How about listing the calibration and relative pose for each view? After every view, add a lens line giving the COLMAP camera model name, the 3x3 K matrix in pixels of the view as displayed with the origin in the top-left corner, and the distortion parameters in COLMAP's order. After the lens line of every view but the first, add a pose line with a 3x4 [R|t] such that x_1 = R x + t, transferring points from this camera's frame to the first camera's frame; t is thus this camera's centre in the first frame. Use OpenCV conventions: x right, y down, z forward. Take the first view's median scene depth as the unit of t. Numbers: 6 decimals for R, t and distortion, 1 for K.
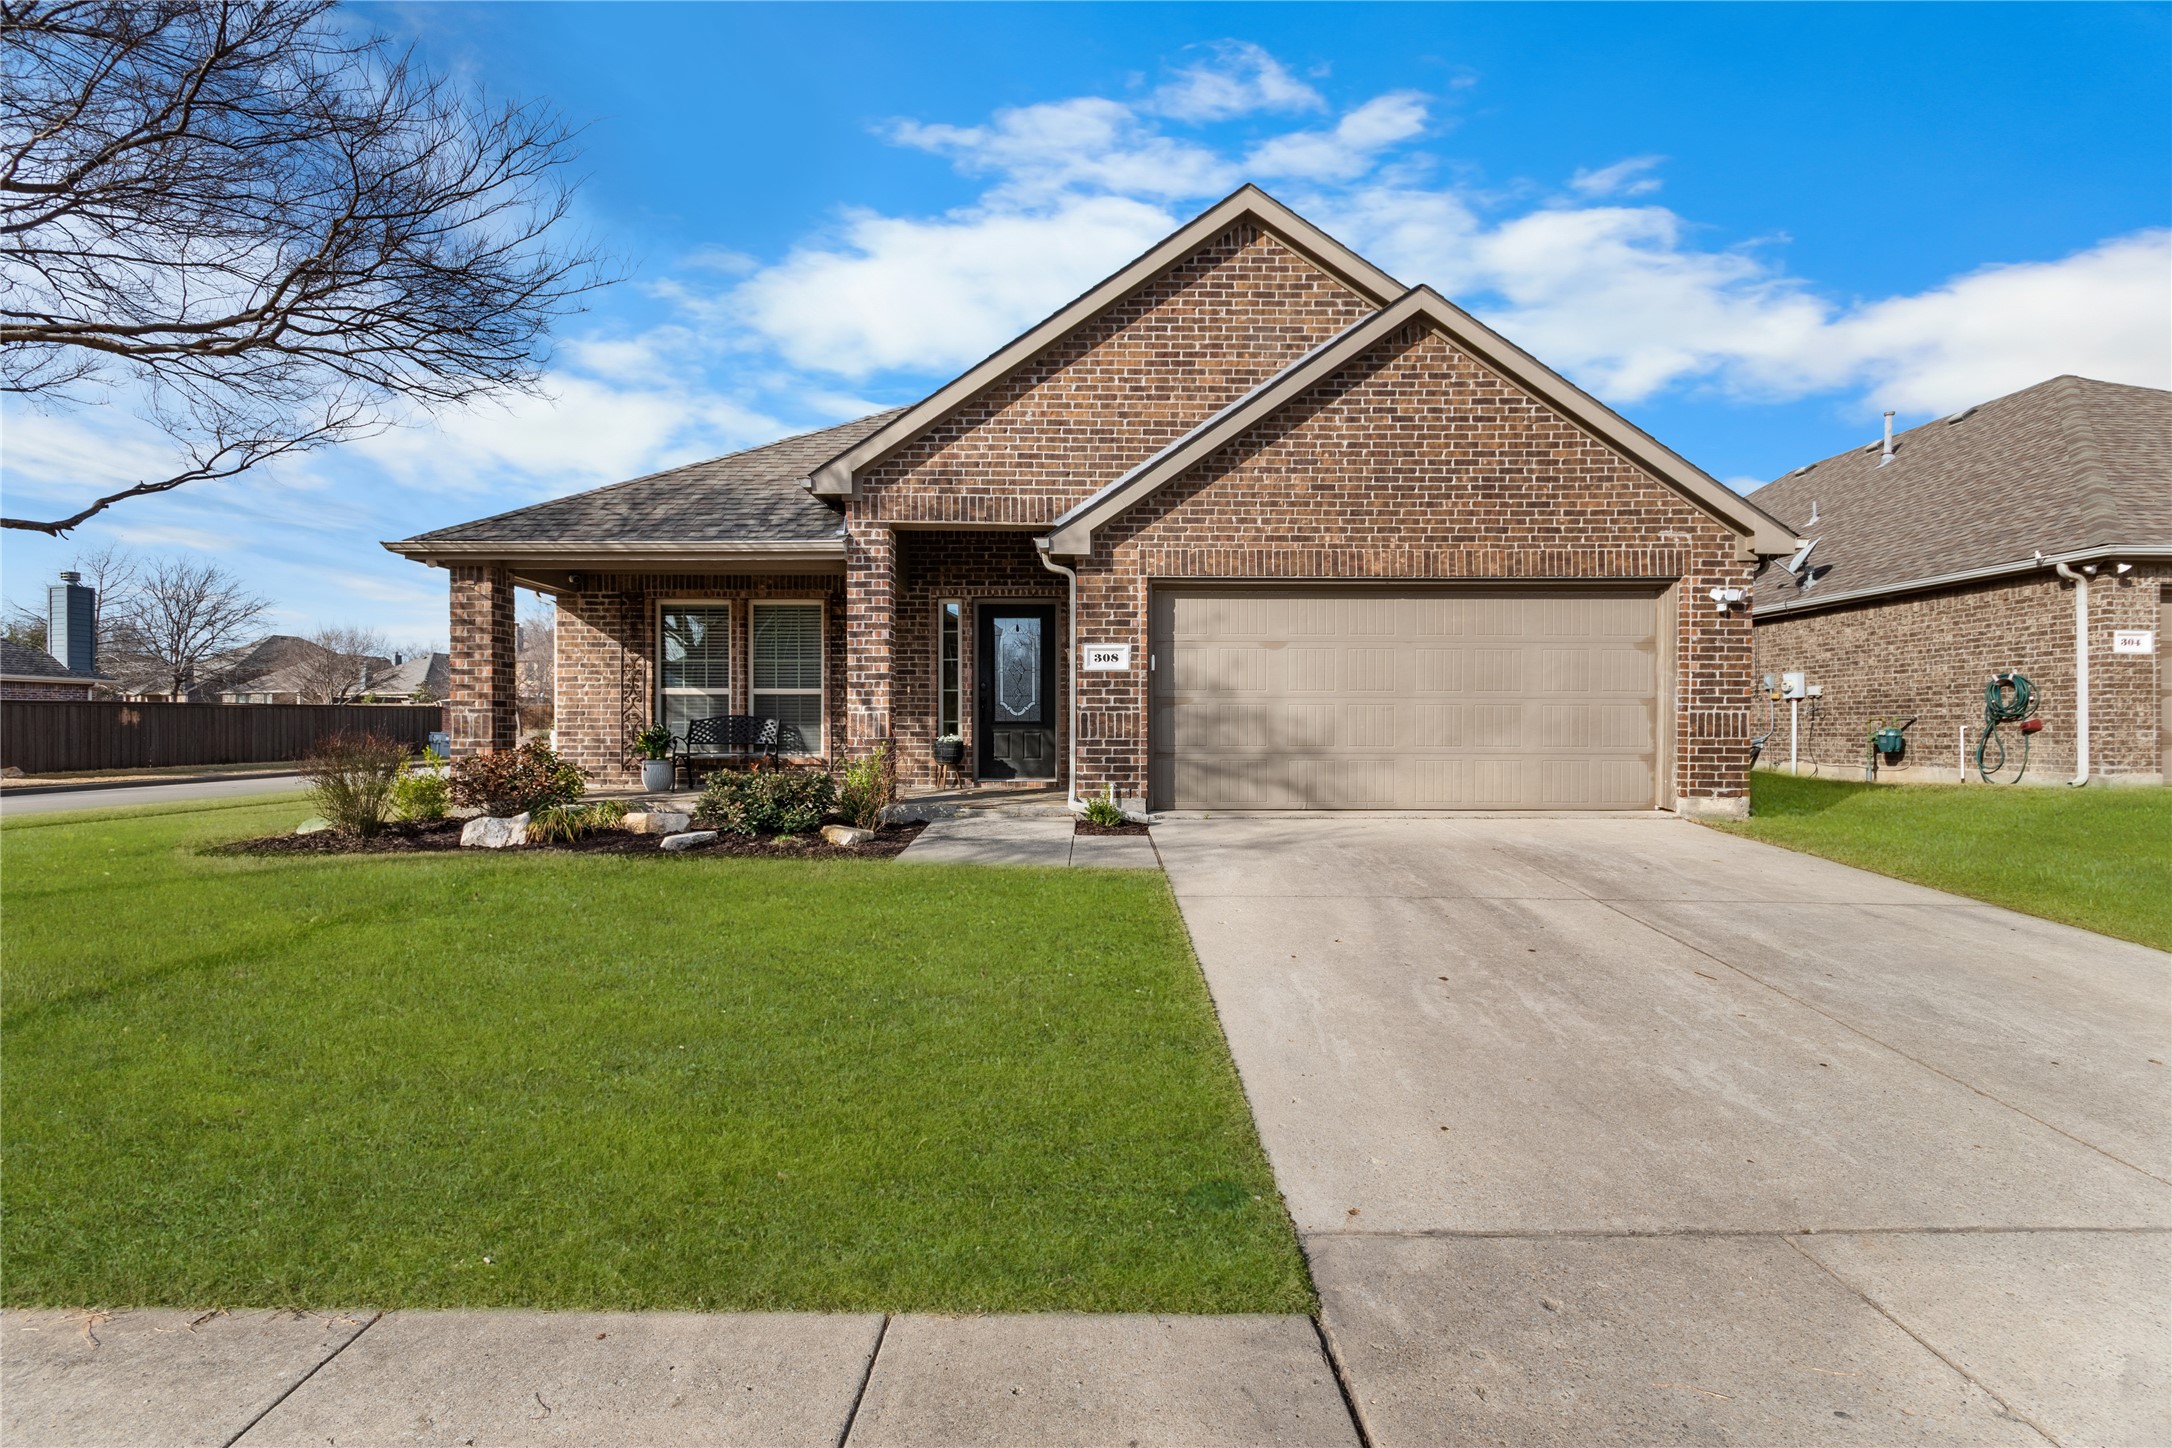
lens RADIAL K [[946.2, 0, 1080.8], [0, 946.2, 739.4], [0, 0, 1]] dist [0.000641, -0.000007]
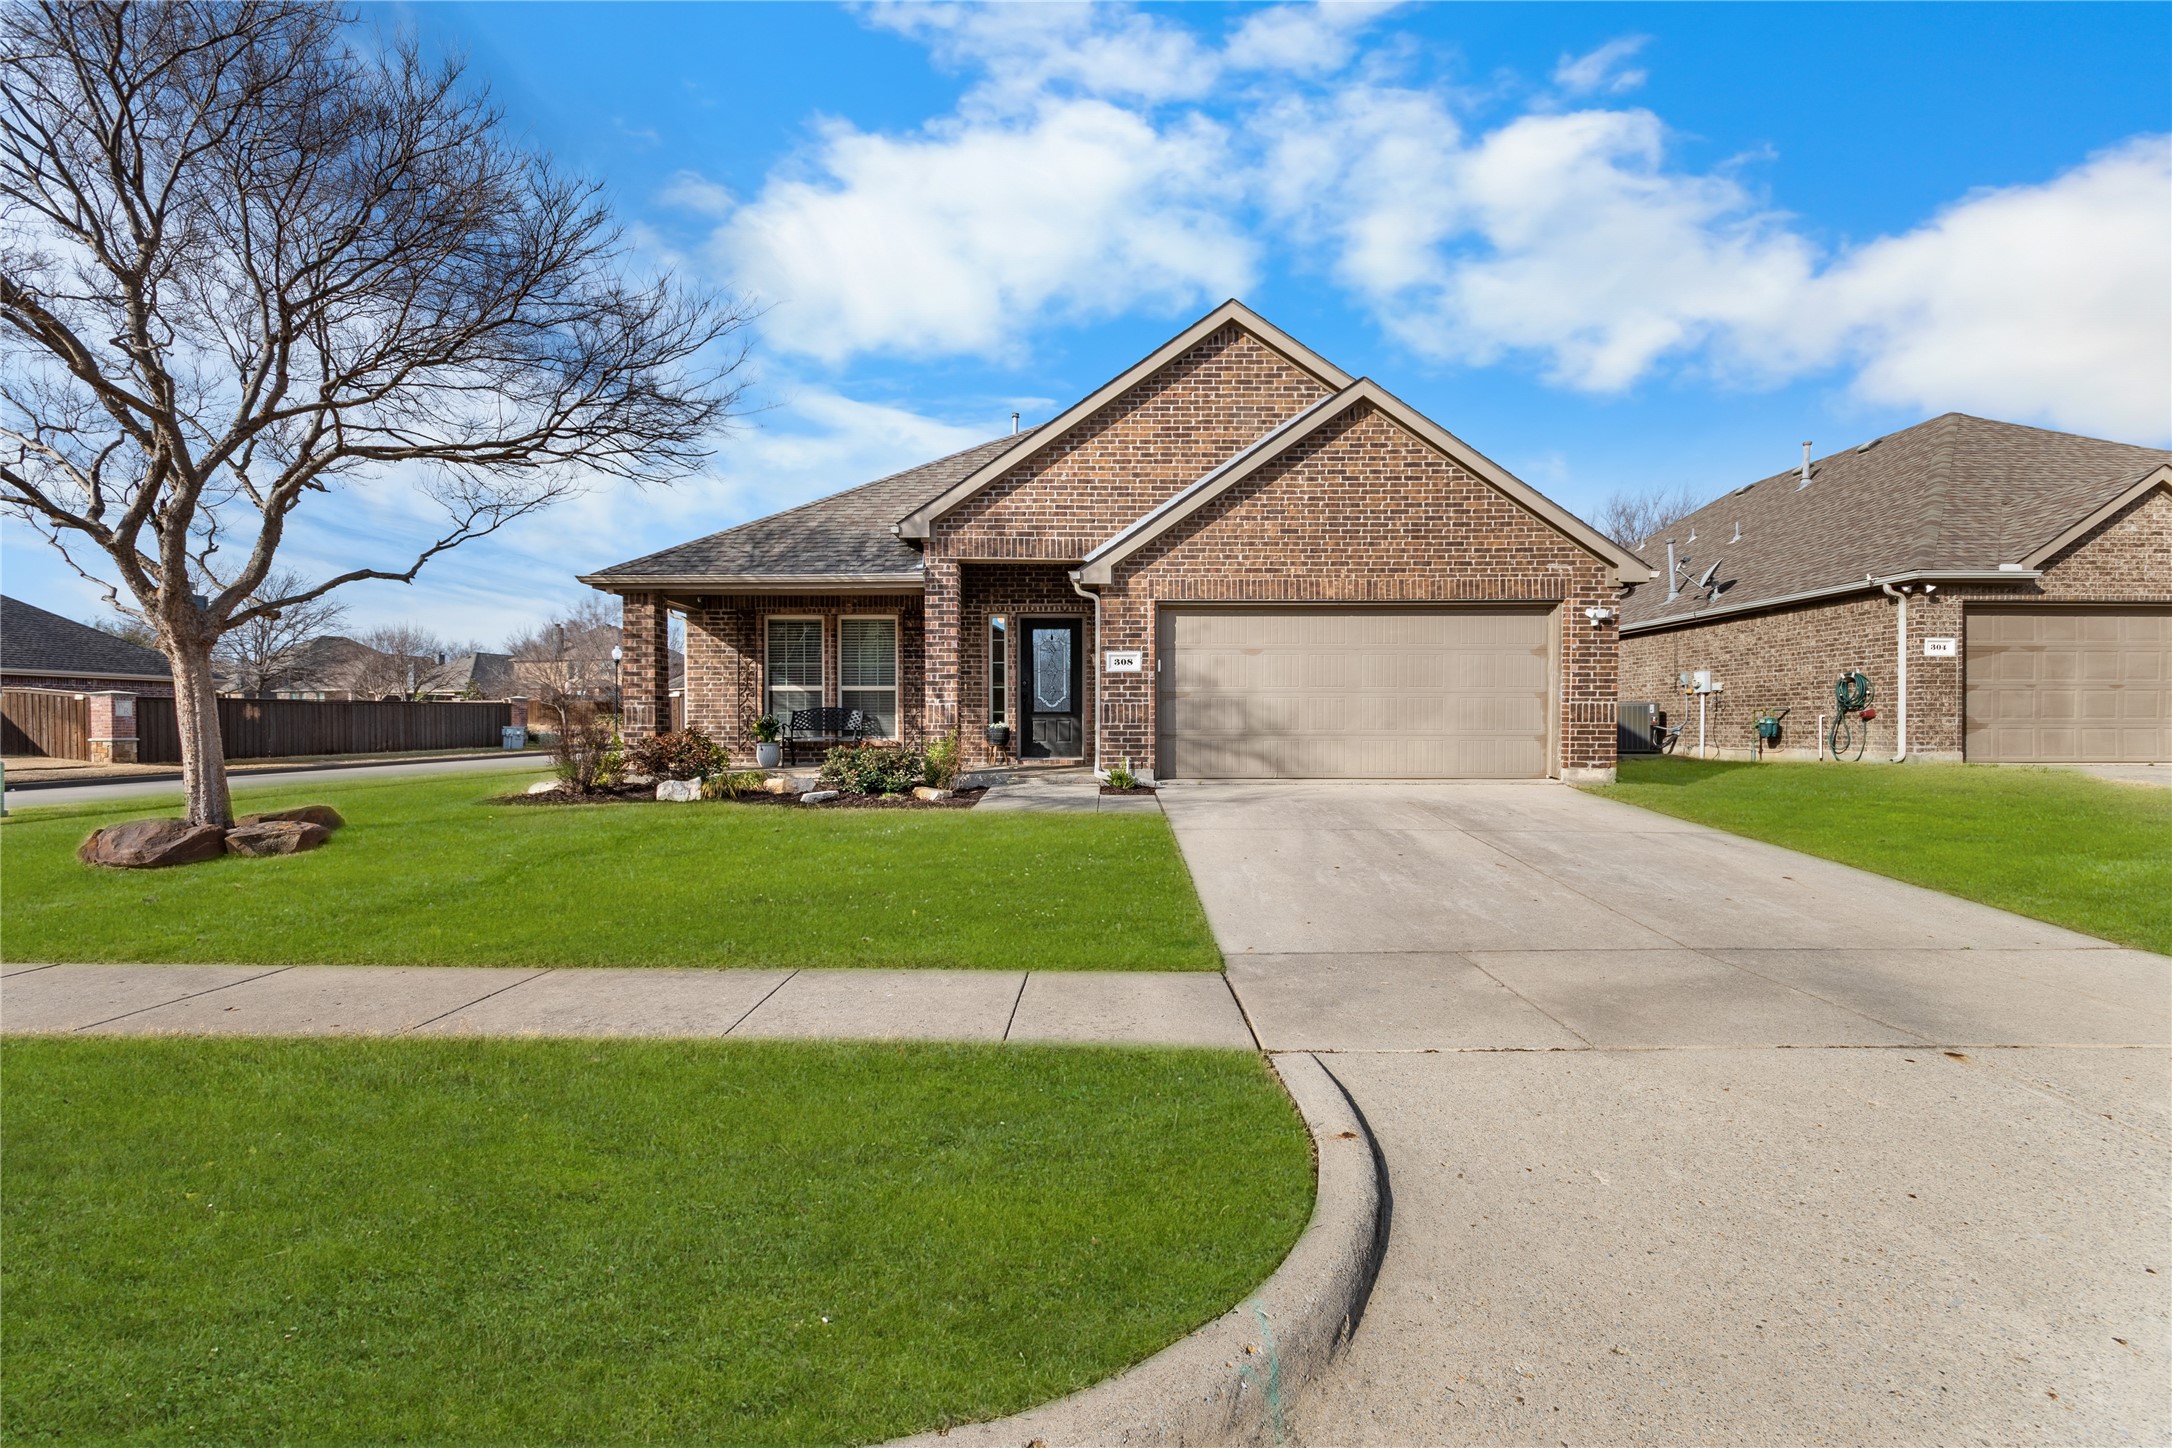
lens RADIAL K [[946.2, 0, 1080.8], [0, 946.2, 739.4], [0, 0, 1]] dist [0.000641, -0.000007]
pose [[0.999893, -0.000874, -0.014590, -0.012566], [0.000923, 0.999994, 0.003332, 0.015963], [0.014587, -0.003345, 0.999888, -0.303286]]
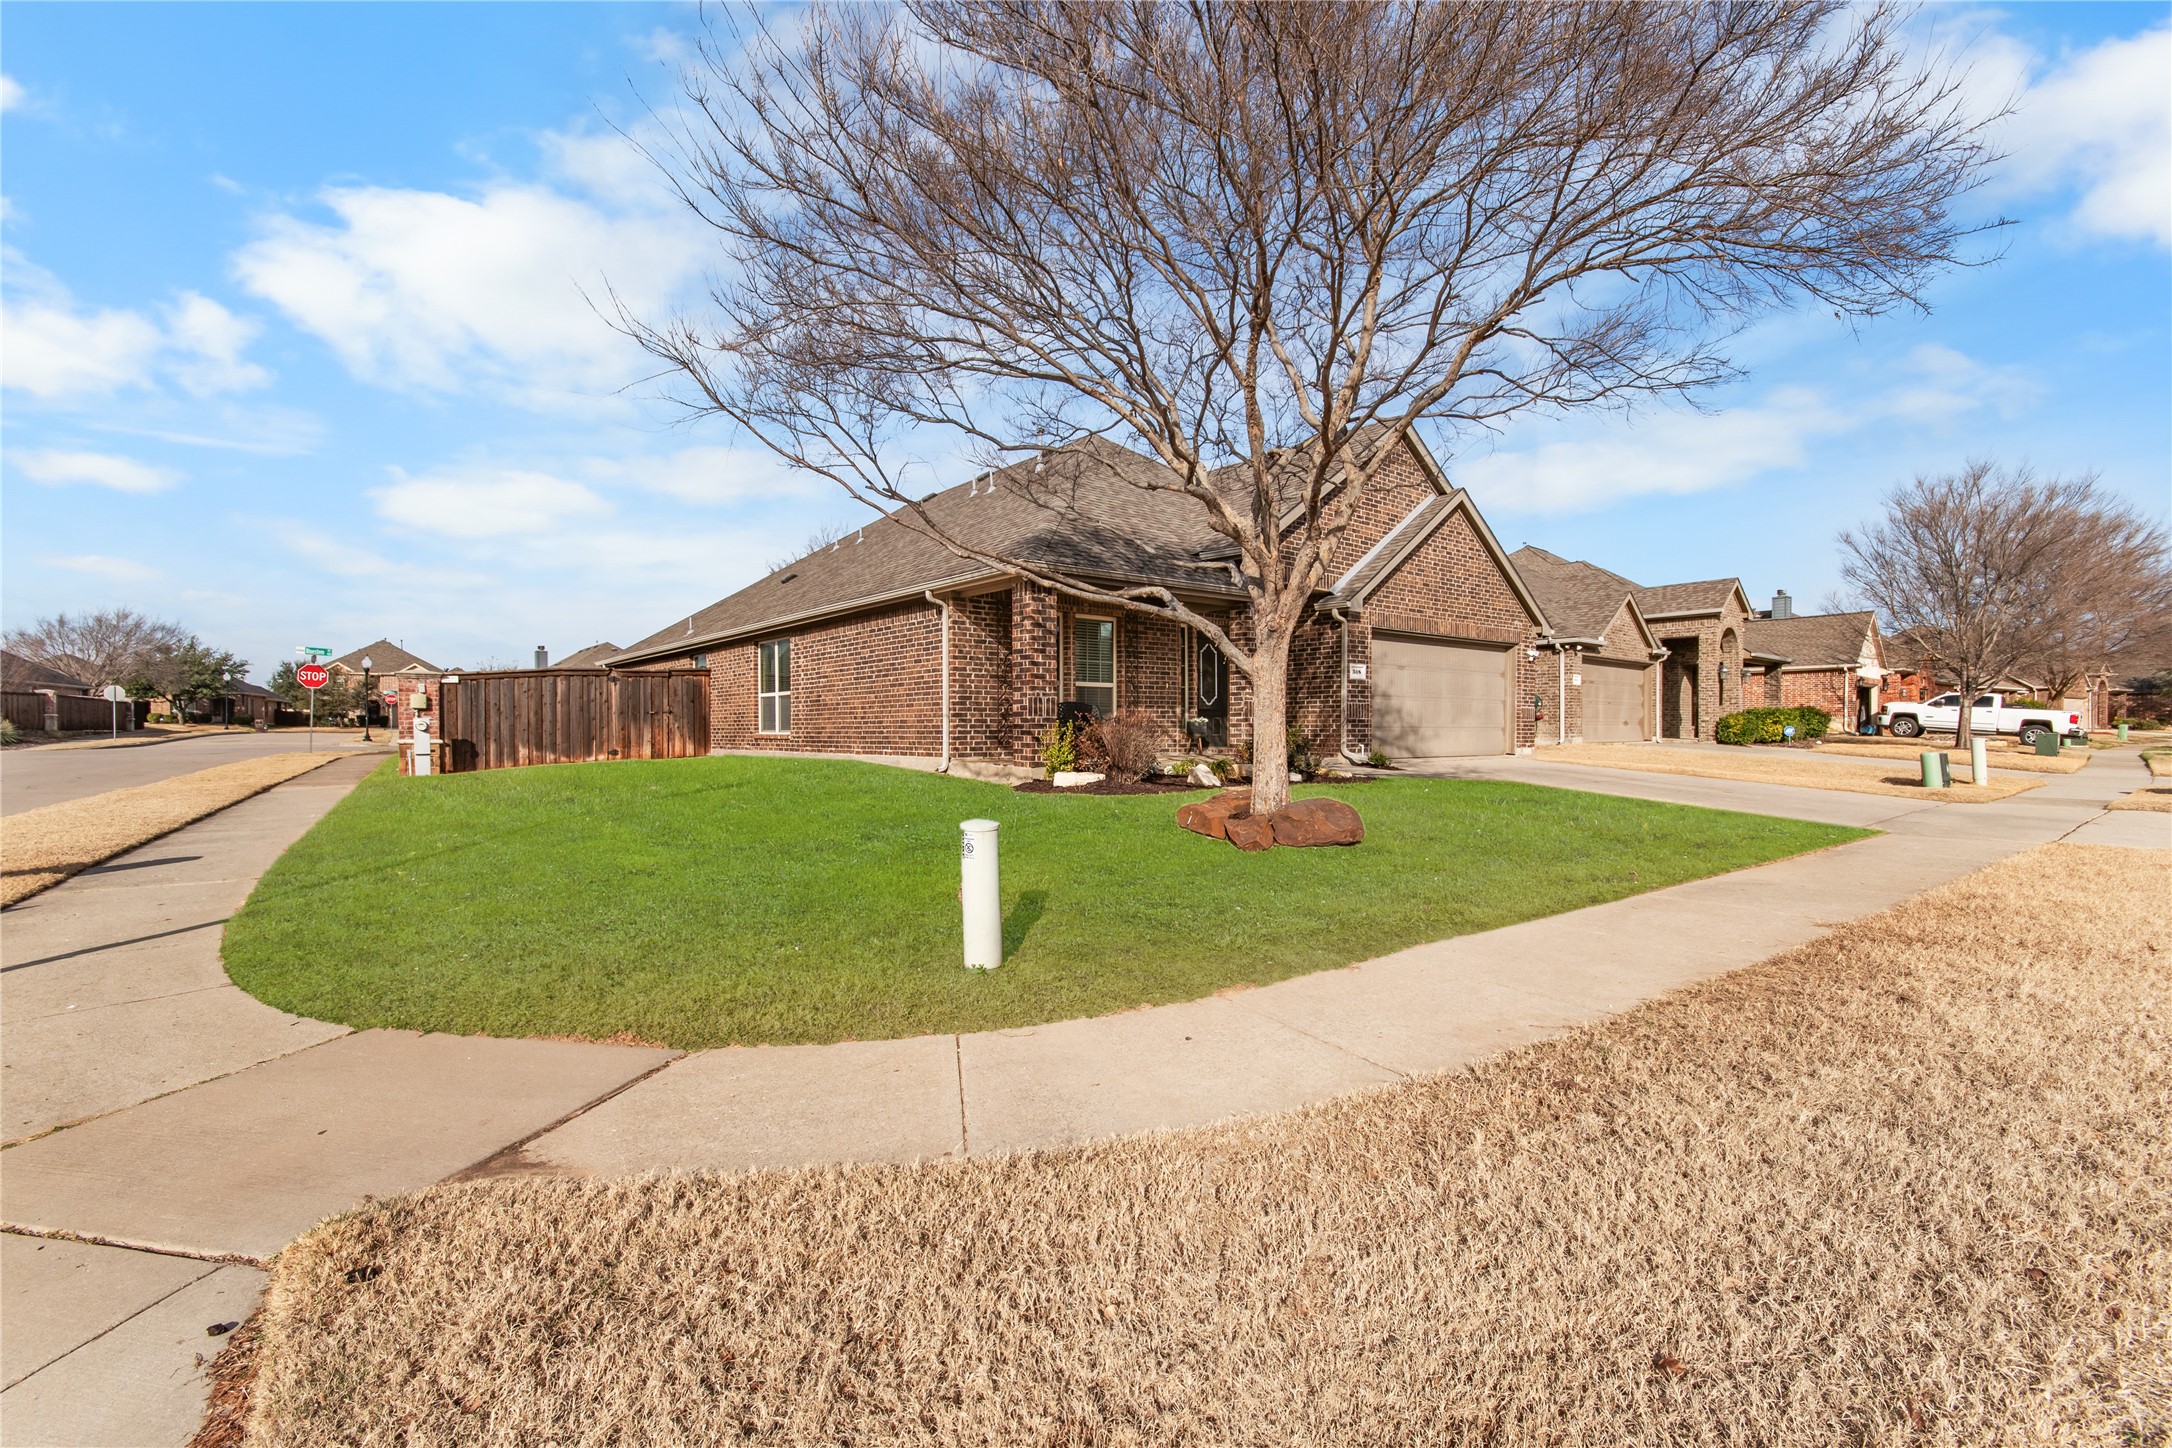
lens RADIAL K [[946.2, 0, 1080.8], [0, 946.2, 739.4], [0, 0, 1]] dist [0.000641, -0.000007]
pose [[0.772074, -0.009712, 0.635459, -1.410024], [0.011756, 0.999930, 0.000998, 0.027649], [-0.635424, 0.006700, 0.772134, -0.008071]]
